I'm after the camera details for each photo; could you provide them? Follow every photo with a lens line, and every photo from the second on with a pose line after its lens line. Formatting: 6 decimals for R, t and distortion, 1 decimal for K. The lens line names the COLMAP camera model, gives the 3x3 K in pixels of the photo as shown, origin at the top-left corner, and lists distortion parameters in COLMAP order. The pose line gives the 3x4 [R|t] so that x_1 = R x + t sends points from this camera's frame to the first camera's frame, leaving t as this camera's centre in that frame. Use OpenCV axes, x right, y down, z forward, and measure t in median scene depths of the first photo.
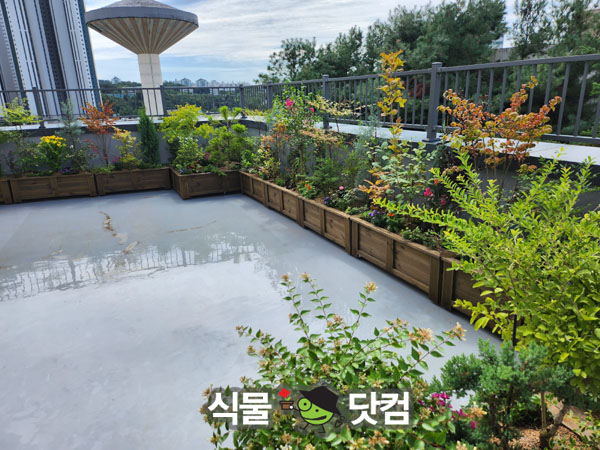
lens RADIAL K [[428.1, 0, 298.8], [0, 428.1, 244.3], [0, 0, 1]] dist [0.053022, -0.048620]
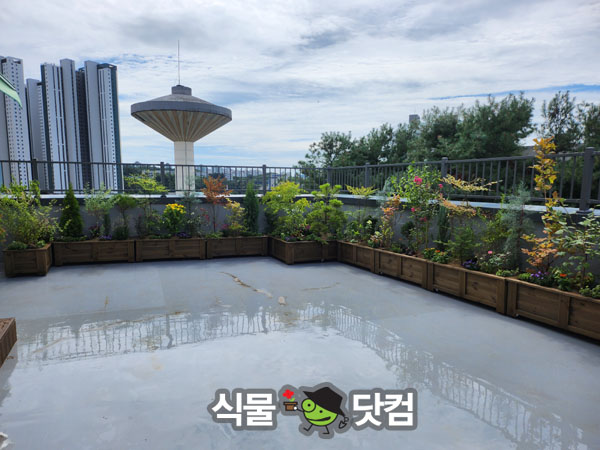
lens RADIAL K [[428.1, 0, 295.0], [0, 428.1, 242.7], [0, 0, 1]] dist [0.053022, -0.048620]
pose [[0.998921, 0.037869, -0.026898, -0.180410], [-0.042347, 0.980410, -0.192363, 0.037865], [0.019087, 0.193295, 0.980955, -0.047430]]
